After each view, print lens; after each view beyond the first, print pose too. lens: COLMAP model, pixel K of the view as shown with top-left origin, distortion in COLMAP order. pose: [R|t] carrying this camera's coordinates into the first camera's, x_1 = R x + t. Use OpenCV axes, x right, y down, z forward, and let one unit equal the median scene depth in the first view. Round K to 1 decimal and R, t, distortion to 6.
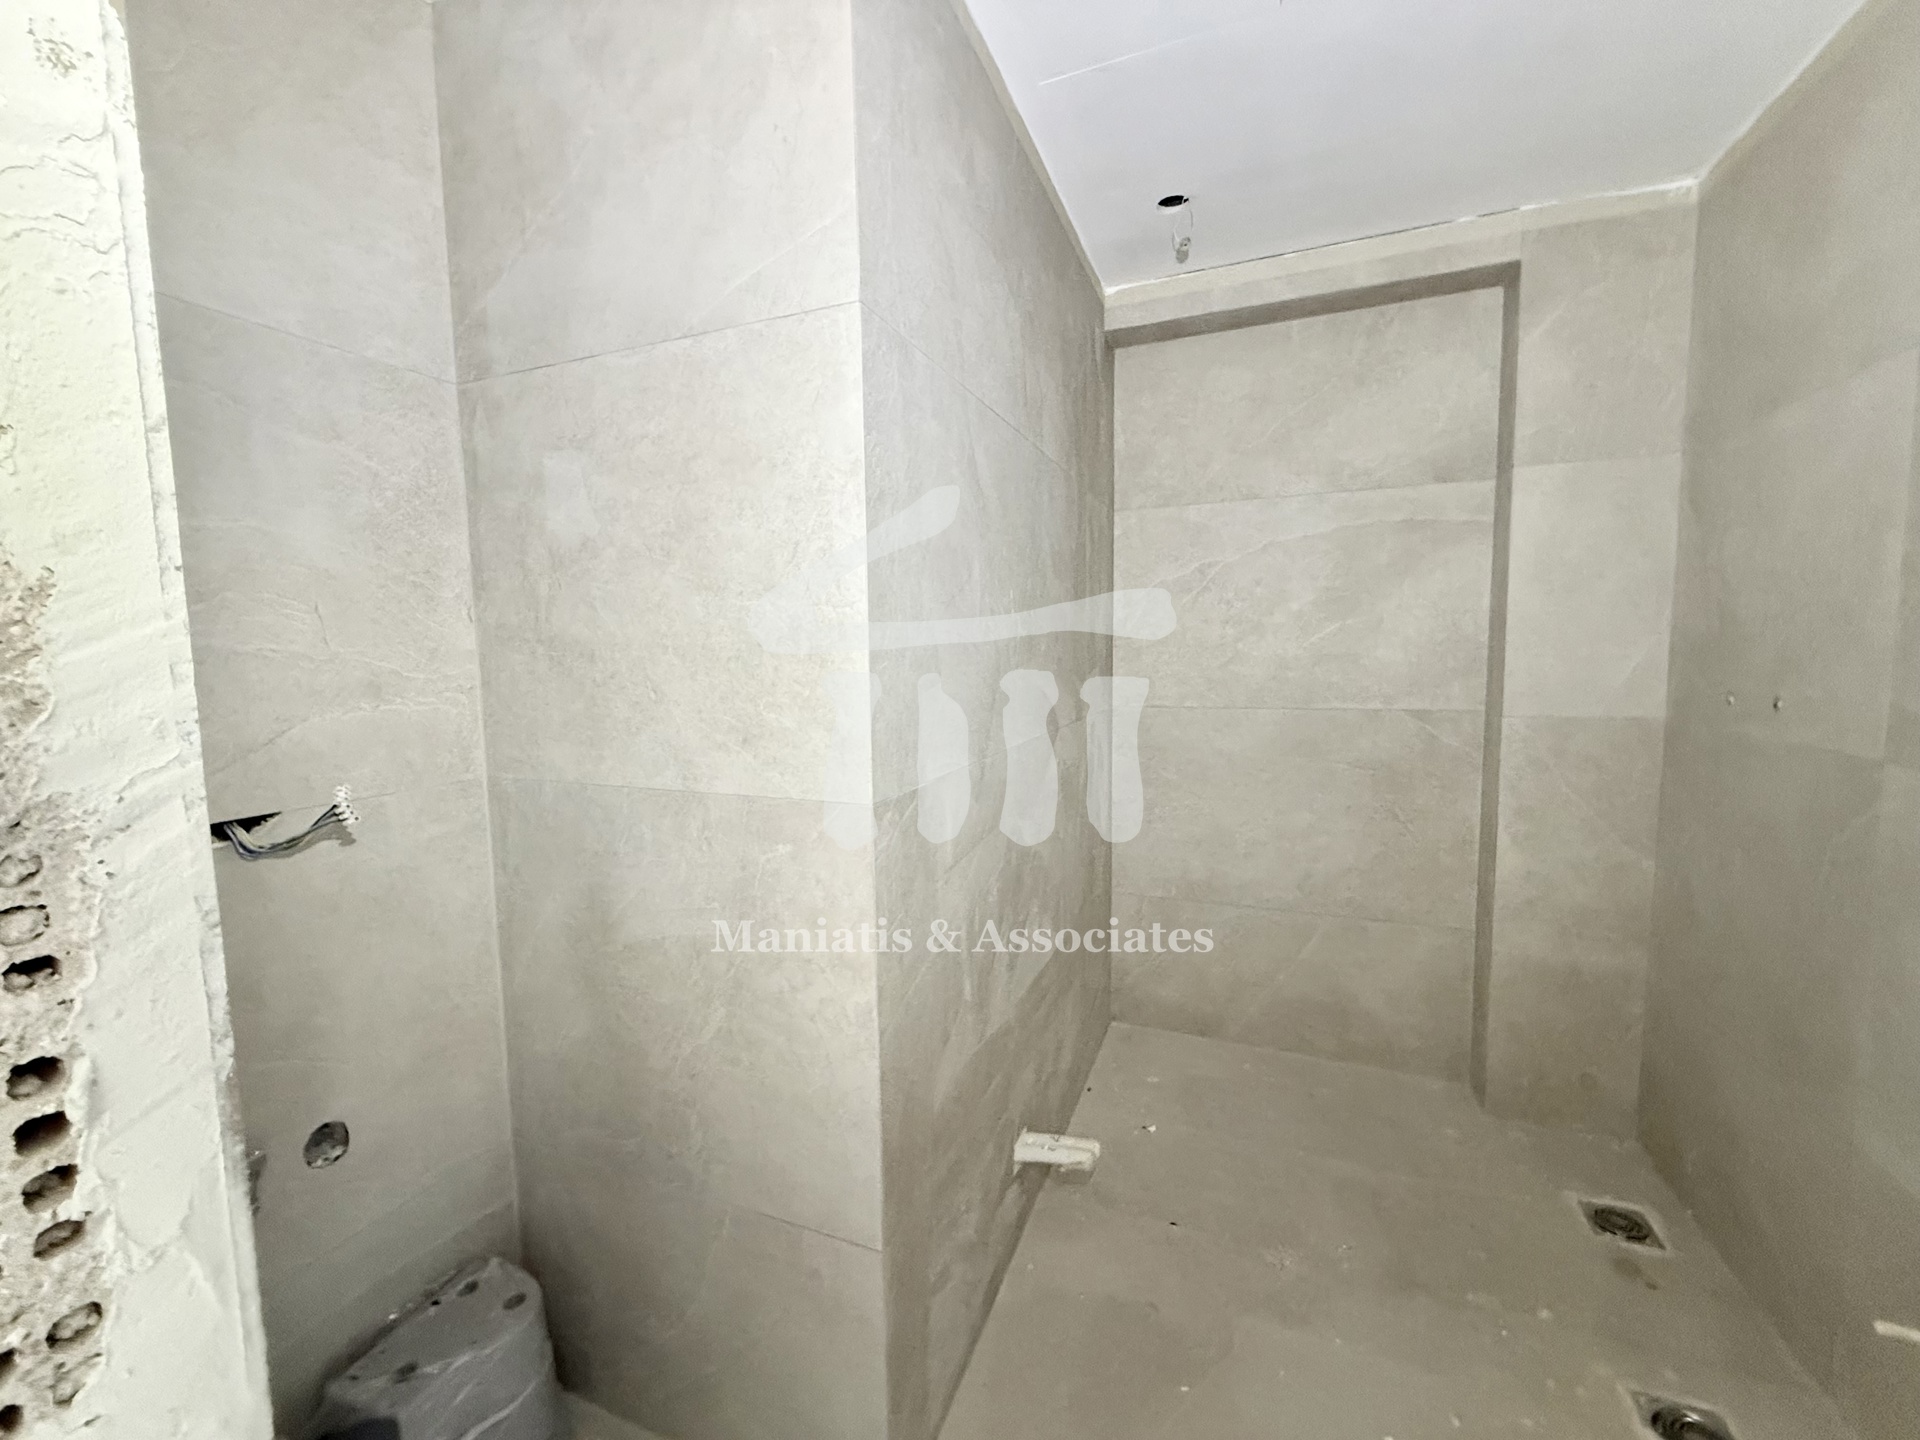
lens RADIAL K [[770.4, 0, 948.1], [0, 770.4, 717.3], [0, 0, 1]] dist [0.000471, 0.000495]
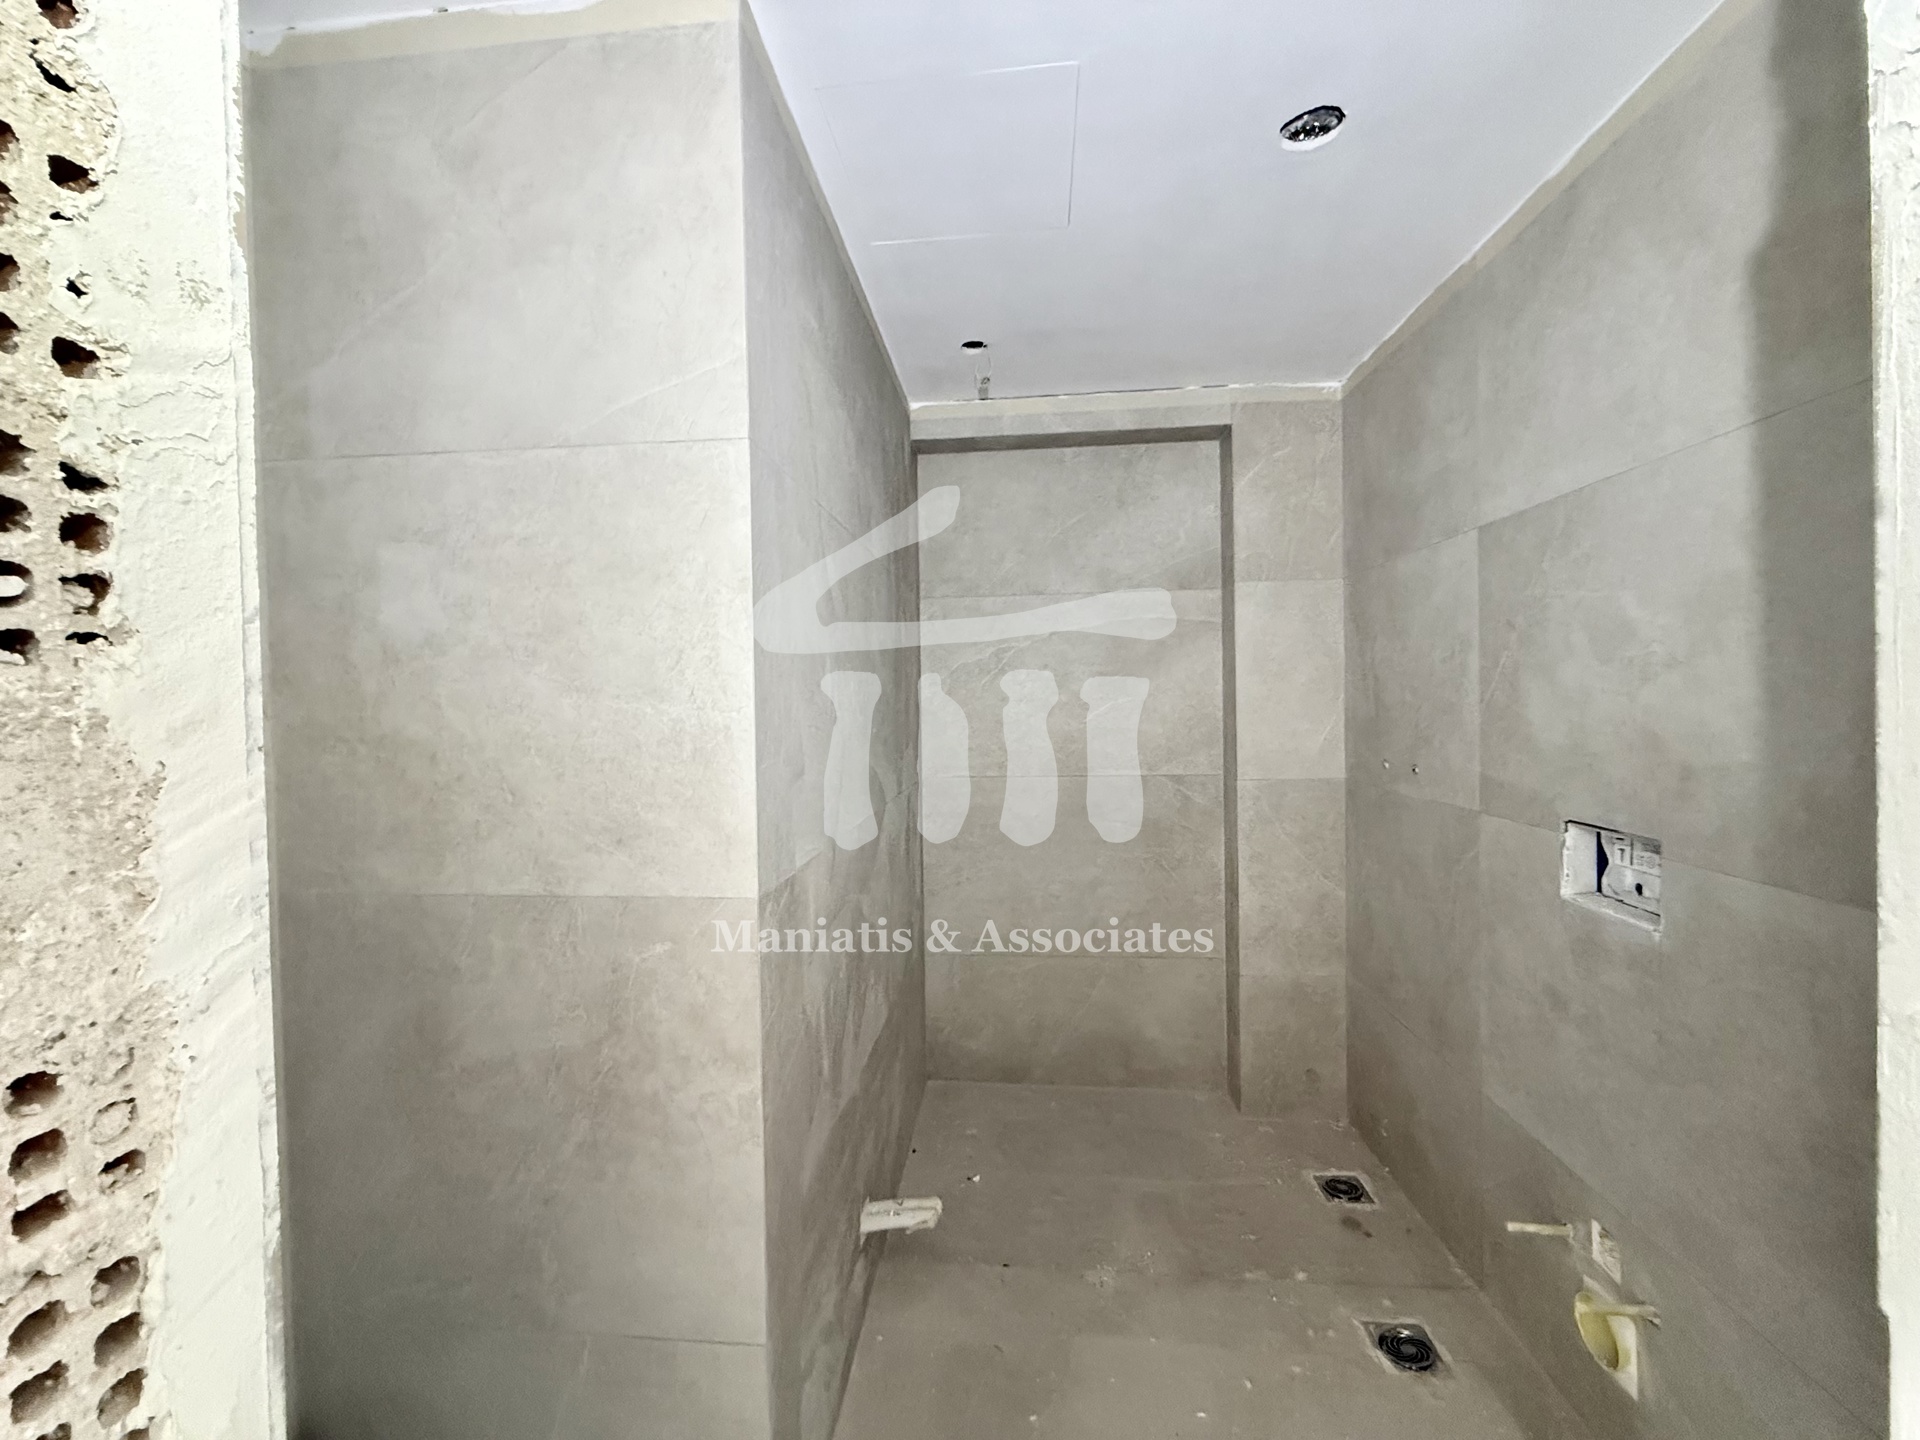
lens RADIAL K [[770.4, 0, 948.2], [0, 770.4, 719.4], [0, 0, 1]] dist [0.000471, 0.000495]
pose [[0.957674, -0.006904, 0.287773, -0.128244], [0.027960, 0.997216, -0.069123, -0.042518], [-0.286494, 0.074243, 0.955201, -0.085089]]
